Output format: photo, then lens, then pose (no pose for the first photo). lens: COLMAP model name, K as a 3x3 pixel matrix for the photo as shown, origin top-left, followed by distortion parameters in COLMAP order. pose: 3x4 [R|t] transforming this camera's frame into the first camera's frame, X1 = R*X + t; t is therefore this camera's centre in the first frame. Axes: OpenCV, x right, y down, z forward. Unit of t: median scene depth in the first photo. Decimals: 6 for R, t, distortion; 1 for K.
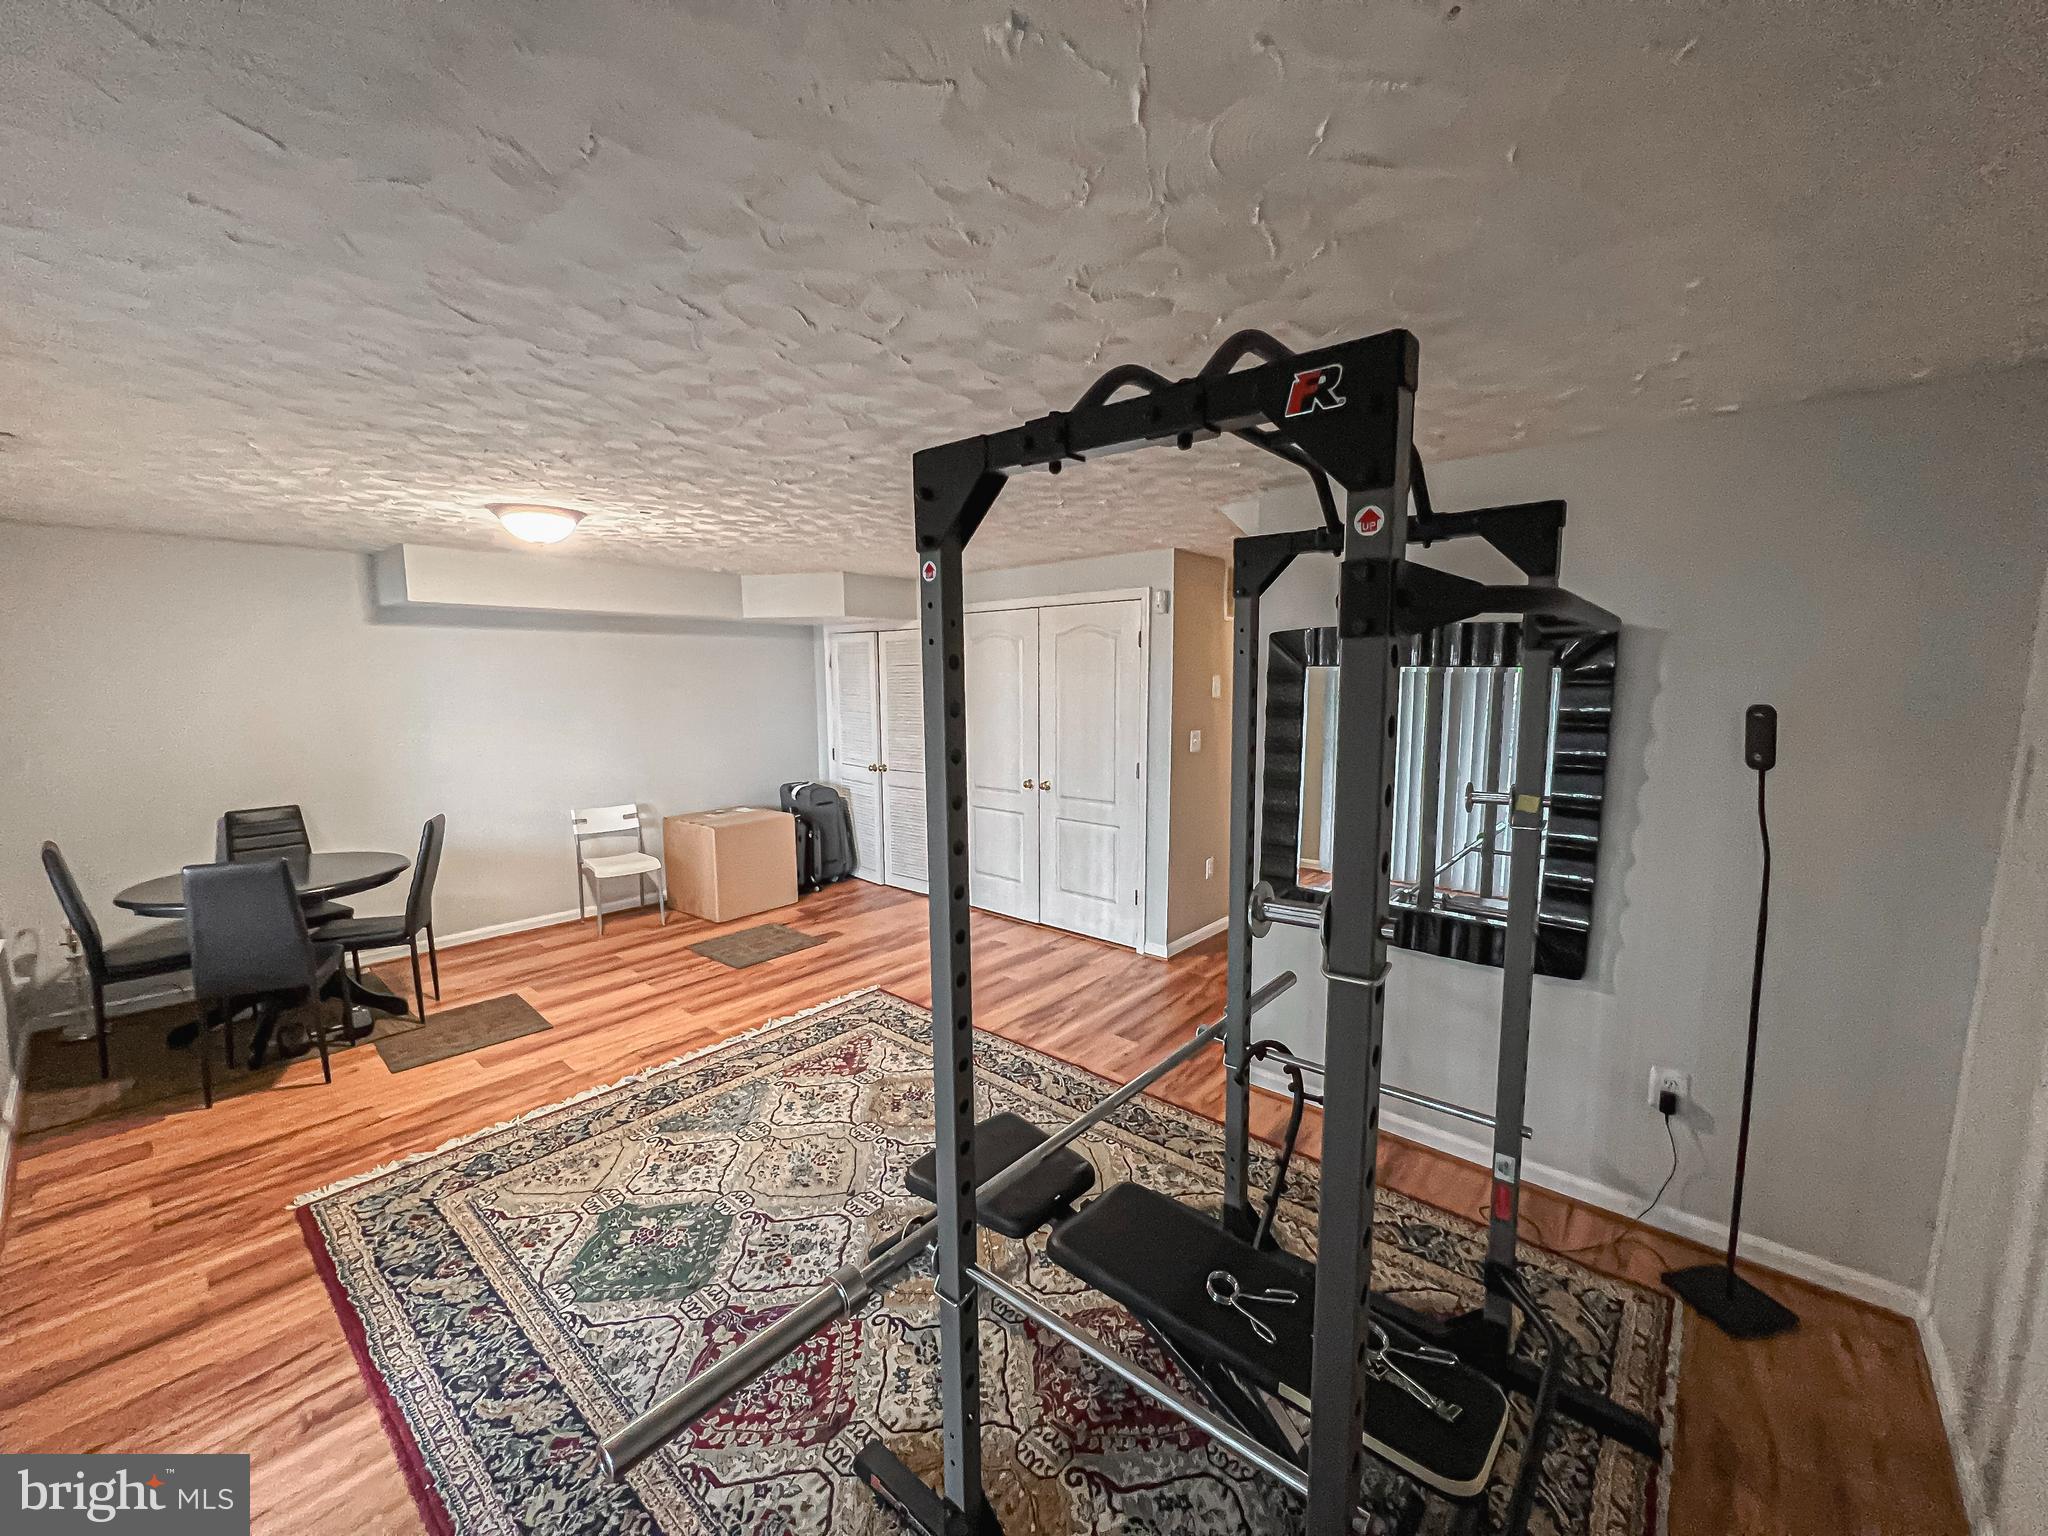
lens RADIAL K [[818.3, 0, 1022.9], [0, 818.3, 765.4], [0, 0, 1]] dist [-0.001236, 0.000541]
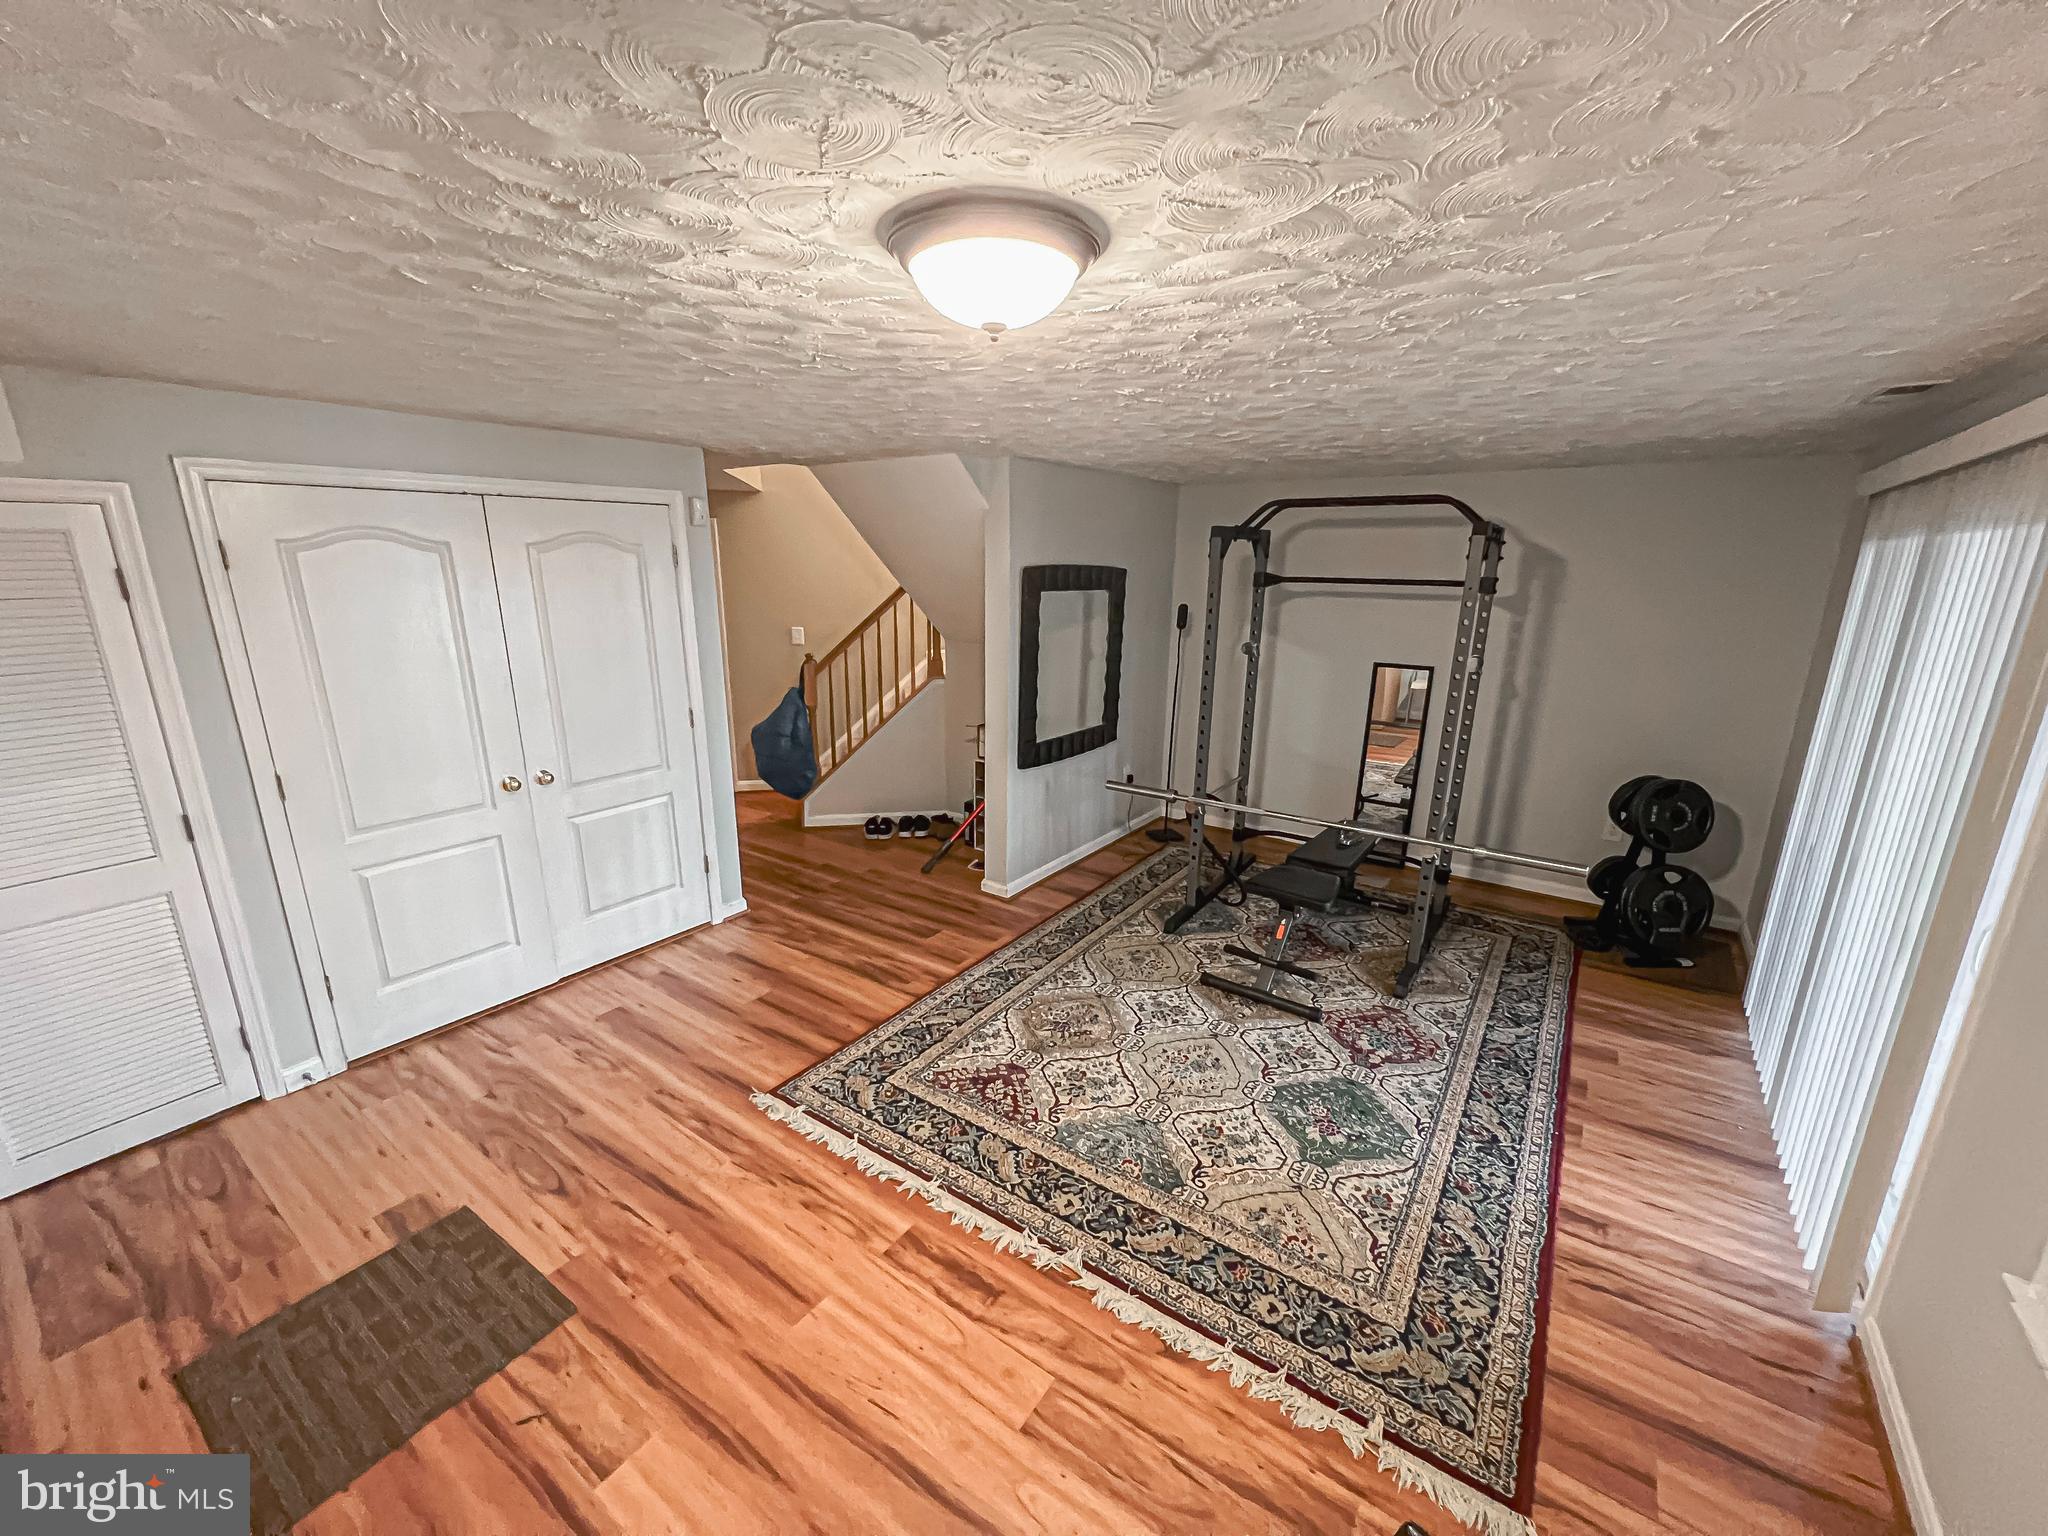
lens RADIAL K [[818.3, 0, 1024.2], [0, 818.3, 776.7], [0, 0, 1]] dist [-0.001236, 0.000541]
pose [[-0.102564, -0.253565, 0.961866, -1.029857], [0.105100, 0.958790, 0.263961, -0.174147], [-0.989158, 0.128165, -0.071688, 1.065445]]
